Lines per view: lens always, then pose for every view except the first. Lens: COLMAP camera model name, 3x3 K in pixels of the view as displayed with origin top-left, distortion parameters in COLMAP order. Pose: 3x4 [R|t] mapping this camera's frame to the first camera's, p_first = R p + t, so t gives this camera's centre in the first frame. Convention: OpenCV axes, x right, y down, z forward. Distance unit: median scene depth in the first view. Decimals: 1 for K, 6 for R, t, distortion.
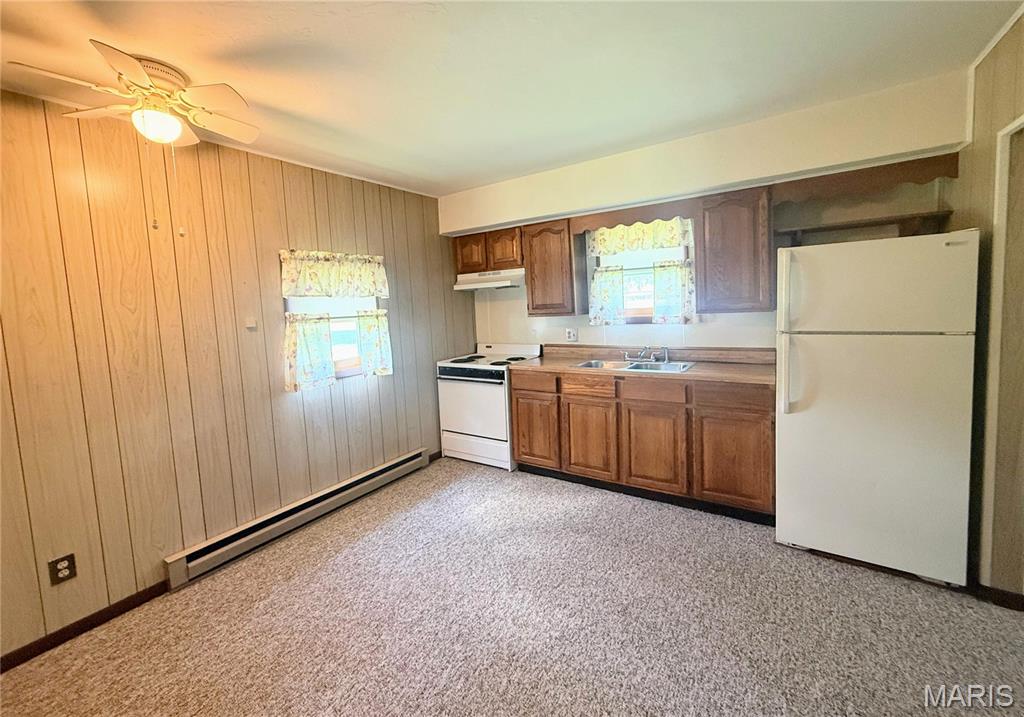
lens RADIAL K [[415.7, 0, 506.7], [0, 415.7, 332.7], [0, 0, 1]] dist [-0.000275, 0.000113]
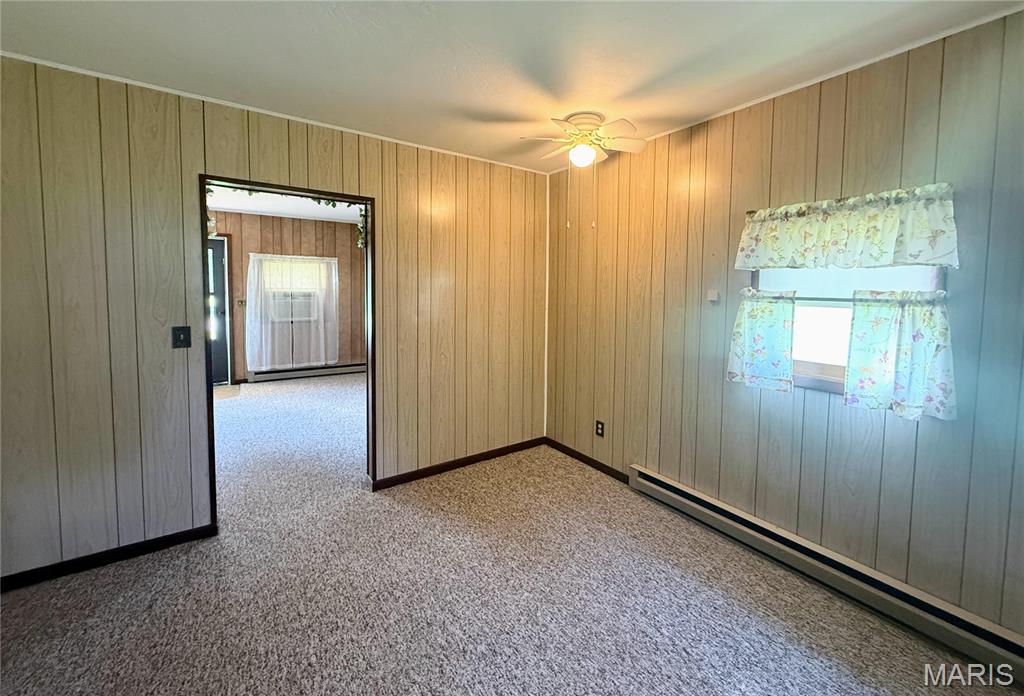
lens RADIAL K [[406.1, 0, 511.3], [0, 406.1, 312.6], [0, 0, 1]] dist [-0.000312, -0.000066]
pose [[-0.367203, 0.100614, -0.924683, 0.438856], [-0.061233, 0.989361, 0.131968, -0.082561], [0.928123, 0.105080, -0.357136, 0.913622]]
